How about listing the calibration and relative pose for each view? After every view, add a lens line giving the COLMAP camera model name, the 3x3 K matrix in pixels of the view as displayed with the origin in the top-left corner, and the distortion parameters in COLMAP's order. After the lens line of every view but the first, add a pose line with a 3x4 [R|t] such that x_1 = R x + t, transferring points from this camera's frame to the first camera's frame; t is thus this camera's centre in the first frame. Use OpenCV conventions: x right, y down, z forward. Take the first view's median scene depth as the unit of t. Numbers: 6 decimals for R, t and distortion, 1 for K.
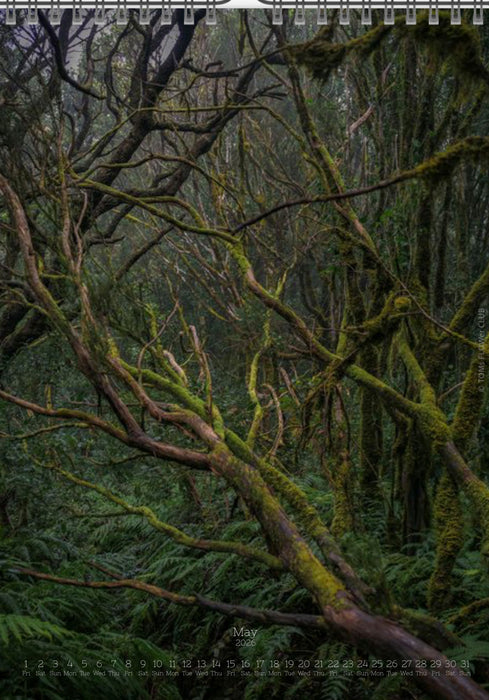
lens RADIAL K [[935.6, 0, 244.5], [0, 935.6, 350.0], [0, 0, 1]] dist [-0.006185, 0.003904]
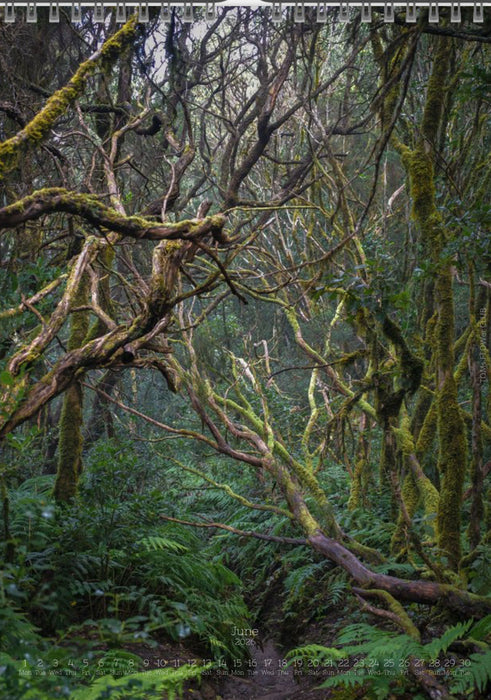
lens RADIAL K [[1119.7, 0, 245.5], [0, 1119.7, 350.0], [0, 0, 1]] dist [-0.011085, -0.008543]
pose [[0.996009, 0.036758, -0.081337, 0.079216], [-0.032953, 0.998321, 0.047644, -0.161076], [0.082951, -0.044774, 0.995547, -0.930764]]
